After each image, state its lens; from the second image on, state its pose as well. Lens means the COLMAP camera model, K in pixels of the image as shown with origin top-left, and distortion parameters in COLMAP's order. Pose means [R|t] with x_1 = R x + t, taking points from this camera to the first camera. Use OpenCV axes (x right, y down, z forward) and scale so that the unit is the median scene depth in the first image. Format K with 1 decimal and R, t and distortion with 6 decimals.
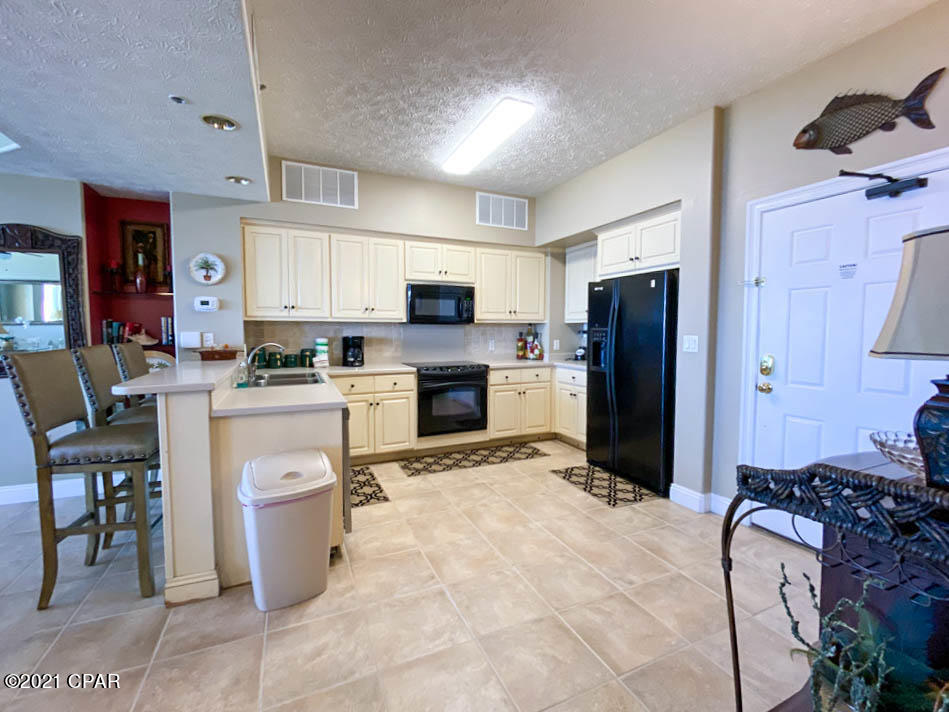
lens RADIAL K [[413.0, 0, 479.6], [0, 413.0, 353.8], [0, 0, 1]] dist [-0.001533, -0.002077]
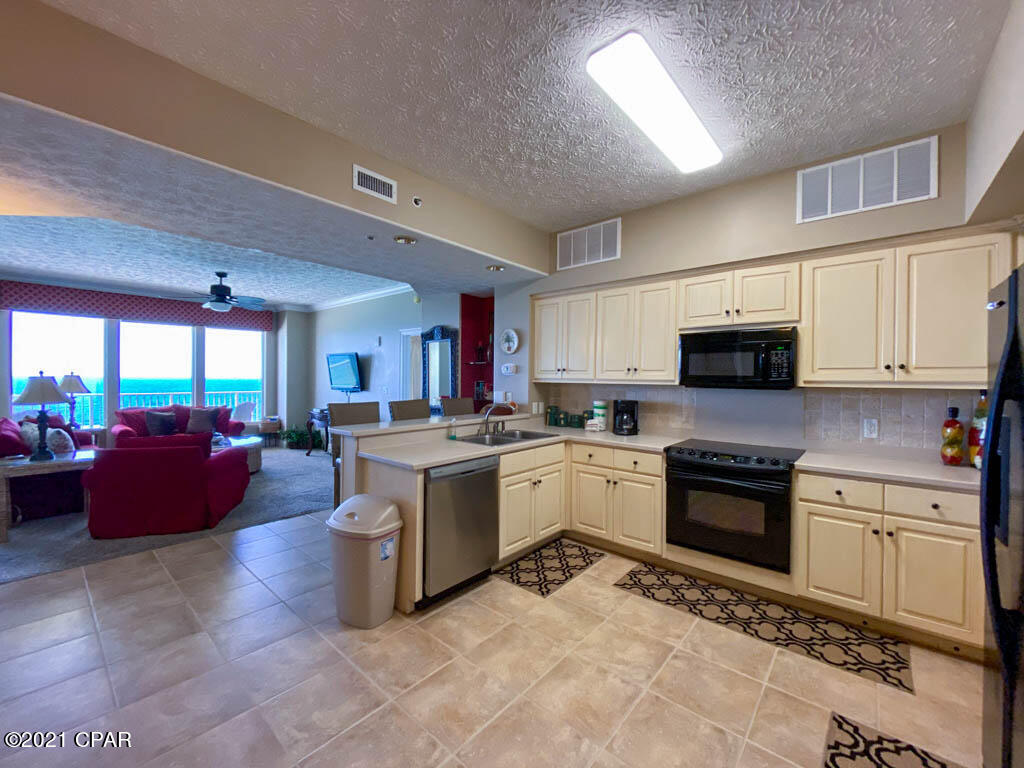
lens RADIAL K [[415.2, 0, 512.0], [0, 415.2, 380.1], [0, 0, 1]] dist [0.005656, -0.005414]
pose [[0.409718, 0.004437, -0.912201, 0.445661], [-0.063887, 0.997672, -0.023842, -0.054866], [0.909972, 0.068047, 0.409048, 0.461580]]
